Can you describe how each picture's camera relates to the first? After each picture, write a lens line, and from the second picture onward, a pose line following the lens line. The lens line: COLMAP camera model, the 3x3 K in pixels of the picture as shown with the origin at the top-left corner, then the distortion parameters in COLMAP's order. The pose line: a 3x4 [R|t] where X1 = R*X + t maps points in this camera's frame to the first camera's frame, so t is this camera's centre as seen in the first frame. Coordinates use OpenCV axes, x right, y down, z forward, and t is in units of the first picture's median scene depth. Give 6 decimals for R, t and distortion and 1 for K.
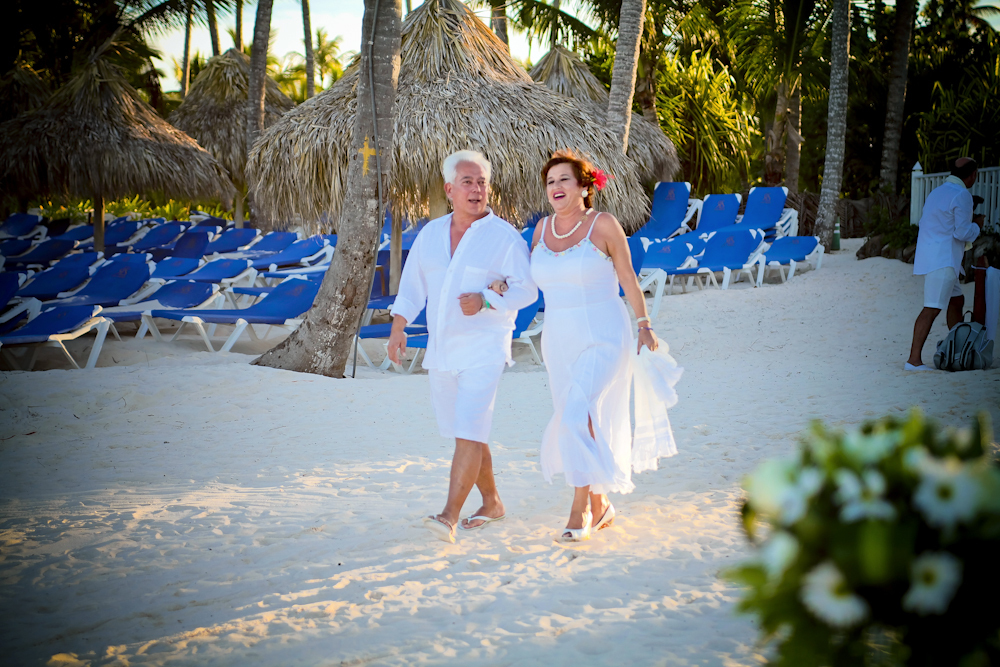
lens RADIAL K [[1861.0, 0, 500.0], [0, 1861.0, 333.5], [0, 0, 1]] dist [0.377912, 0.343428]
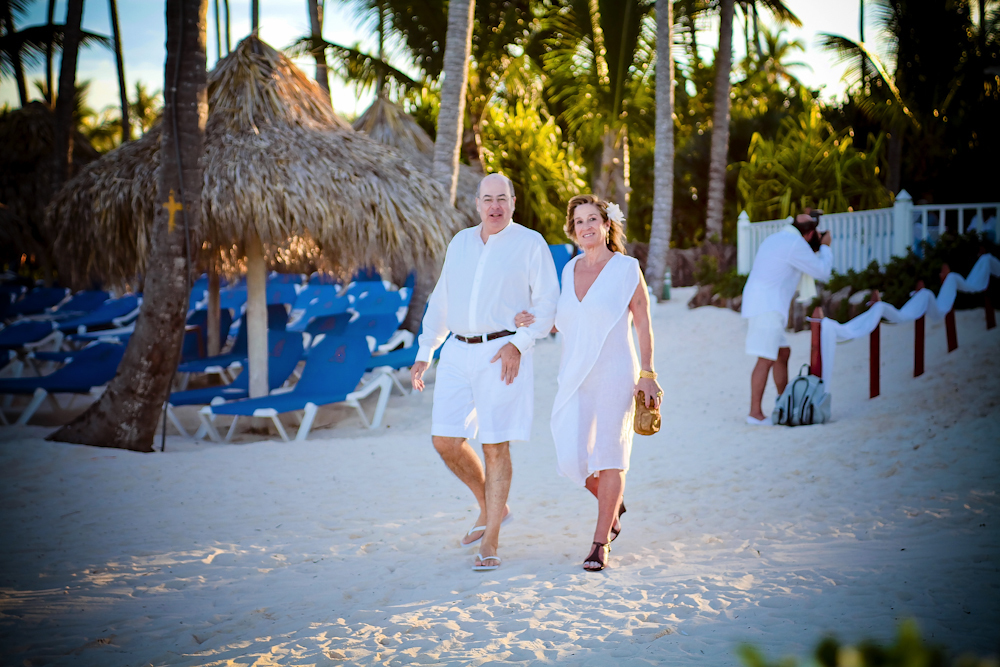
lens RADIAL K [[1861.0, 0, 500.0], [0, 1861.0, 333.5], [0, 0, 1]] dist [0.377912, 0.343428]
pose [[0.995779, -0.021291, 0.089277, 0.003007], [0.023723, 0.999374, -0.026265, -0.003386], [-0.088662, 0.028272, 0.995660, 0.033465]]
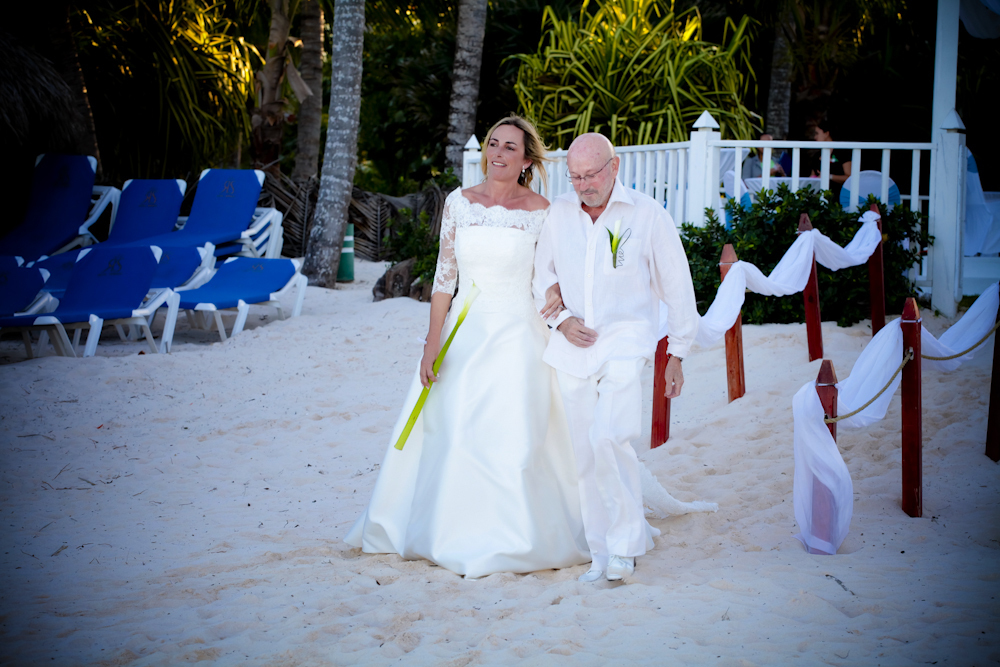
lens RADIAL K [[2906.0, 0, 500.0], [0, 2906.0, 333.5], [0, 0, 1]] dist [0.107657, 0.371829]
pose [[0.985349, 0.014143, 0.169964, 0.080917], [-0.010958, 0.999747, -0.019659, -0.012774], [-0.170199, 0.017509, 0.985254, 0.130038]]
